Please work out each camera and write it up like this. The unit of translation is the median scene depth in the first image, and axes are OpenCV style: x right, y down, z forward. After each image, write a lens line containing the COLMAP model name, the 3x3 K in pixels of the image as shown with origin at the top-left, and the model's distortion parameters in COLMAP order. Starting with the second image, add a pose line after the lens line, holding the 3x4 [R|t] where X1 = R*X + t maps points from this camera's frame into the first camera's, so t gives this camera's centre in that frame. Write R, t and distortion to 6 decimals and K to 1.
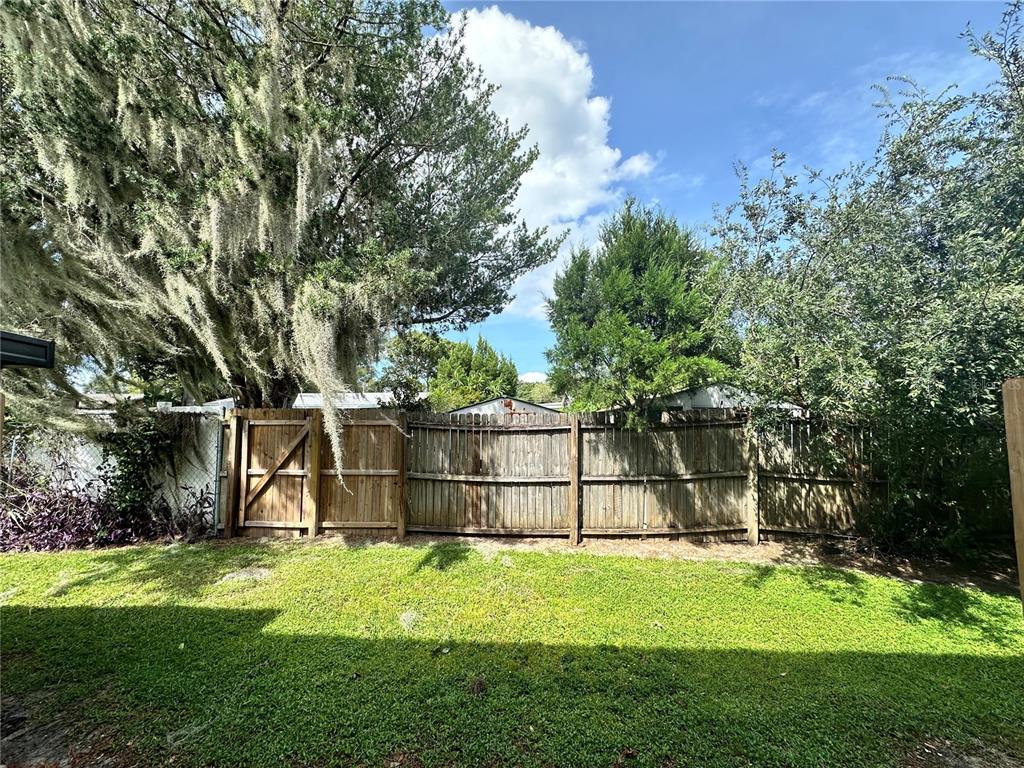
lens RADIAL K [[408.9, 0, 512.9], [0, 408.9, 384.6], [0, 0, 1]] dist [-0.002311, 0.000888]
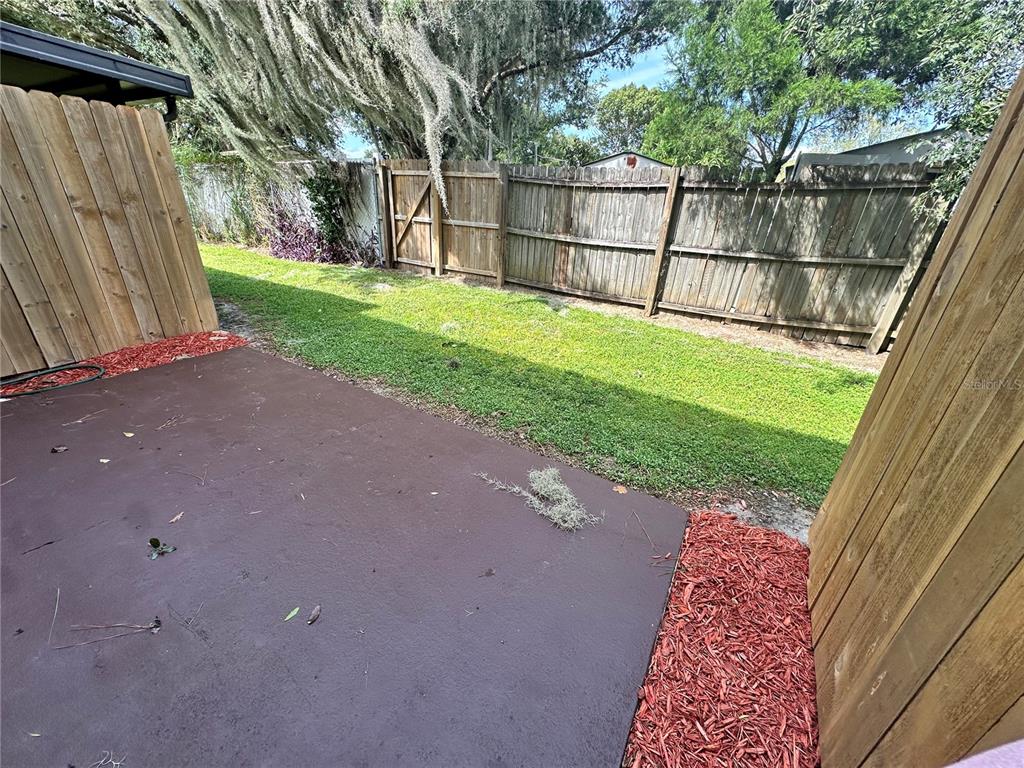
lens RADIAL K [[408.9, 0, 512.9], [0, 408.9, 384.6], [0, 0, 1]] dist [-0.002311, 0.000888]
pose [[0.875217, 0.238590, -0.420797, 0.313793], [-0.008759, 0.877573, 0.479363, 0.063308], [0.483651, -0.415861, 0.770157, 0.005325]]
